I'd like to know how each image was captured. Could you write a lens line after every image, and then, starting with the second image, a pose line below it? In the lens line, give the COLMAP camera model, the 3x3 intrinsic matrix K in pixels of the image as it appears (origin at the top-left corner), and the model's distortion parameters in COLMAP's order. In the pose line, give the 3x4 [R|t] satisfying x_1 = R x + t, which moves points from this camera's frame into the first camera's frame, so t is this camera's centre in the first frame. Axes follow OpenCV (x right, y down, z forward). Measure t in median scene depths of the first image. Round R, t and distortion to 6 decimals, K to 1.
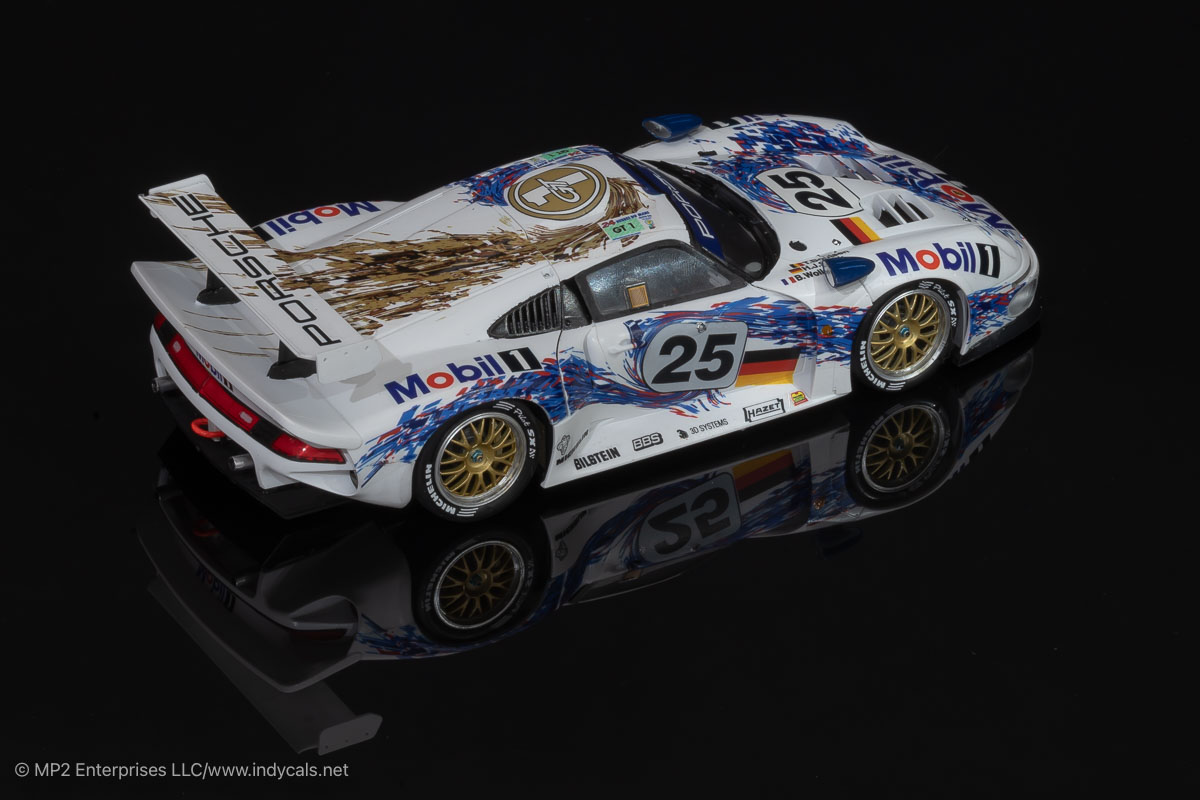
lens RADIAL K [[5863.6, 0, 600.0], [0, 5863.6, 400.0], [0, 0, 1]] dist [0.068874, 1.920251]
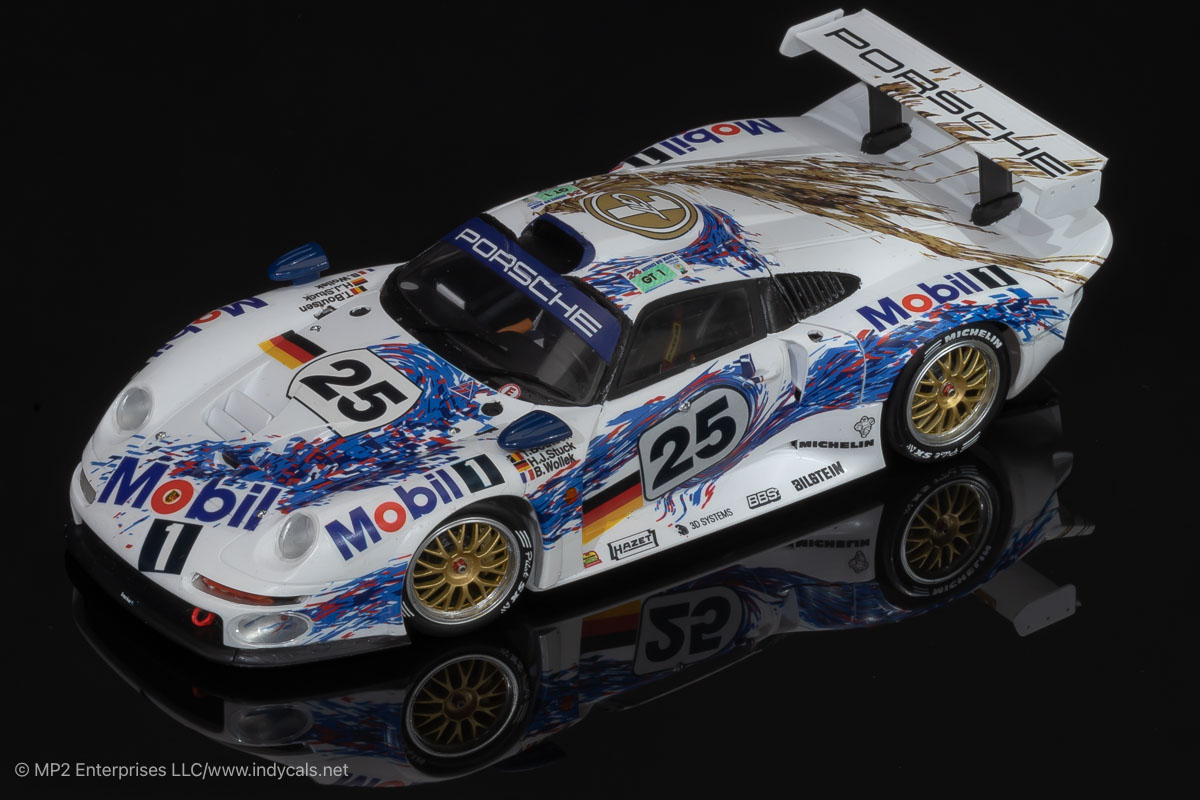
lens RADIAL K [[6570.8, 0, 600.0], [0, 6570.8, 400.0], [0, 0, 1]] dist [0.180409, 0.152753]
pose [[-0.992426, 0.029417, -0.119266, 0.115350], [-0.091747, 0.468110, 0.878894, -0.876489], [0.081685, 0.883180, -0.461866, 1.481342]]
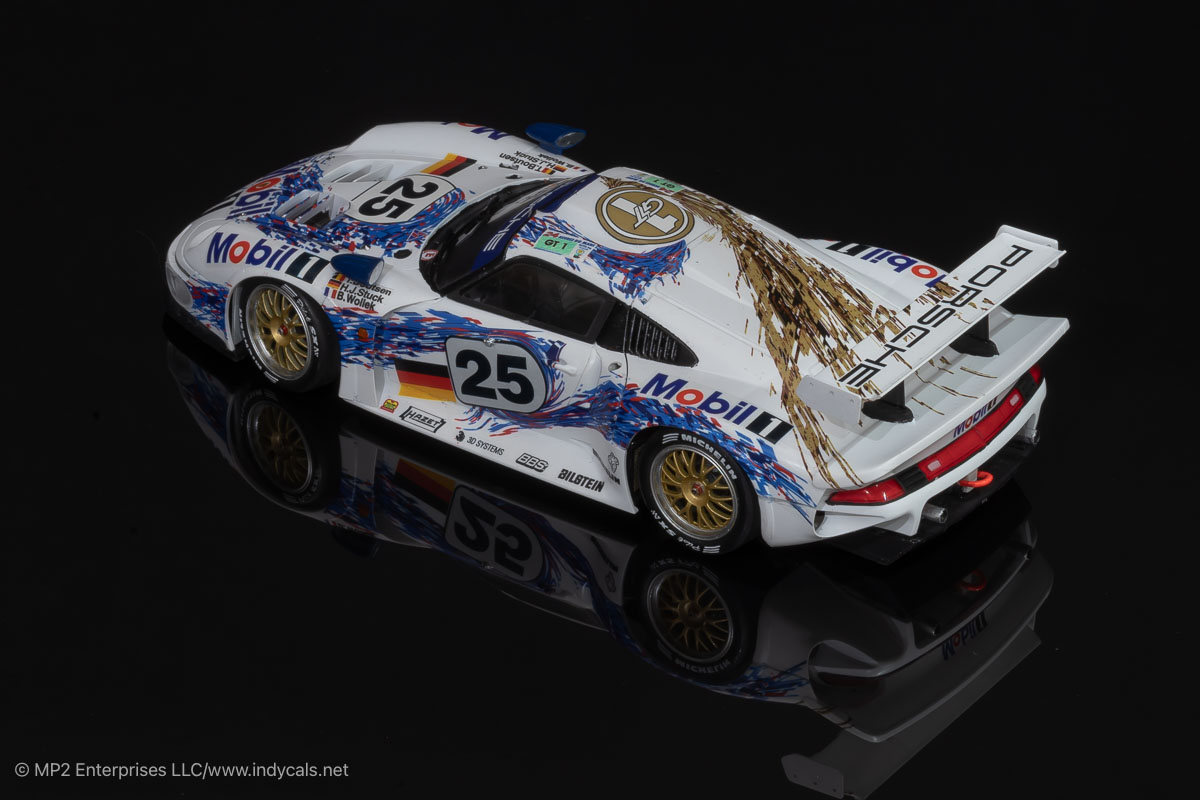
lens RADIAL K [[5863.6, 0, 600.0], [0, 5863.6, 400.0], [0, 0, 1]] dist [0.068874, 1.920251]
pose [[-0.441481, -0.485119, 0.754821, -0.773319], [0.442091, 0.614439, 0.653468, -0.672835], [-0.780801, 0.622193, -0.056796, 1.090339]]
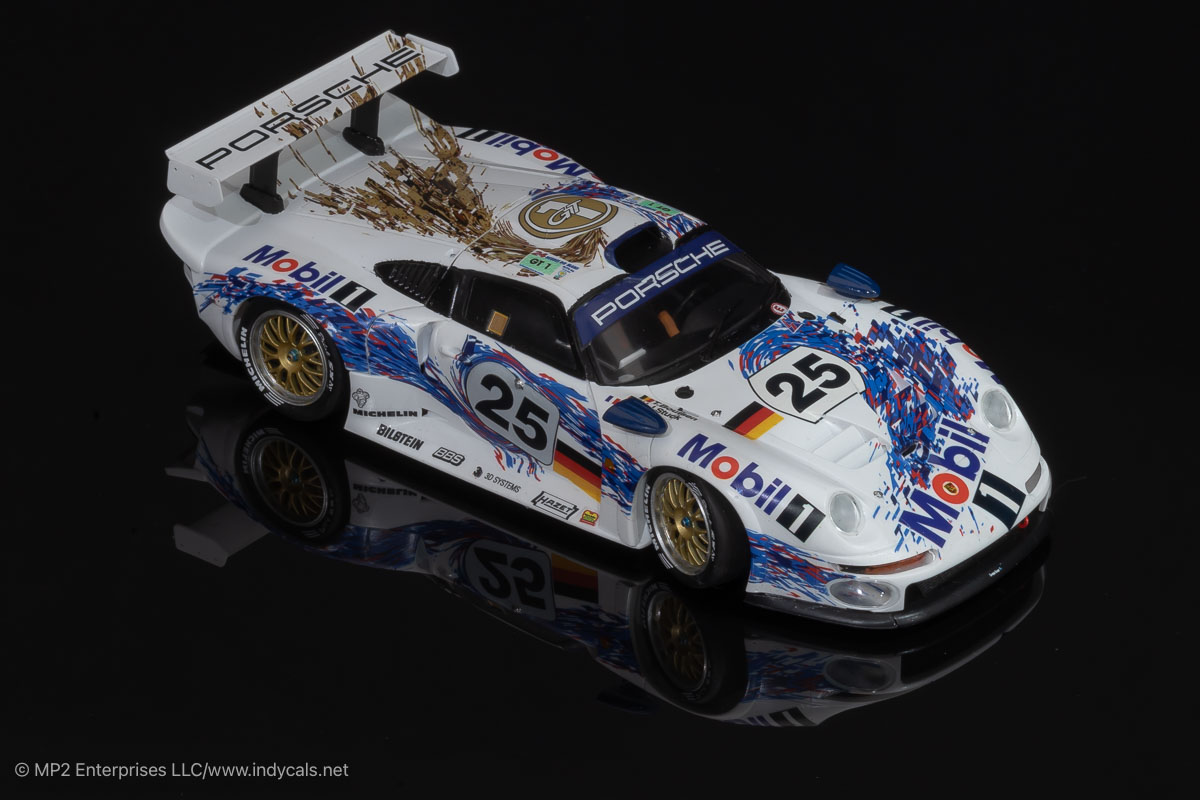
lens RADIAL K [[5863.6, 0, 600.0], [0, 5863.6, 400.0], [0, 0, 1]] dist [0.068874, 1.920251]
pose [[0.367106, 0.468698, -0.803464, 0.811291], [-0.489406, 0.831875, 0.261660, -0.273360], [0.791022, 0.297163, 0.534770, 0.488060]]
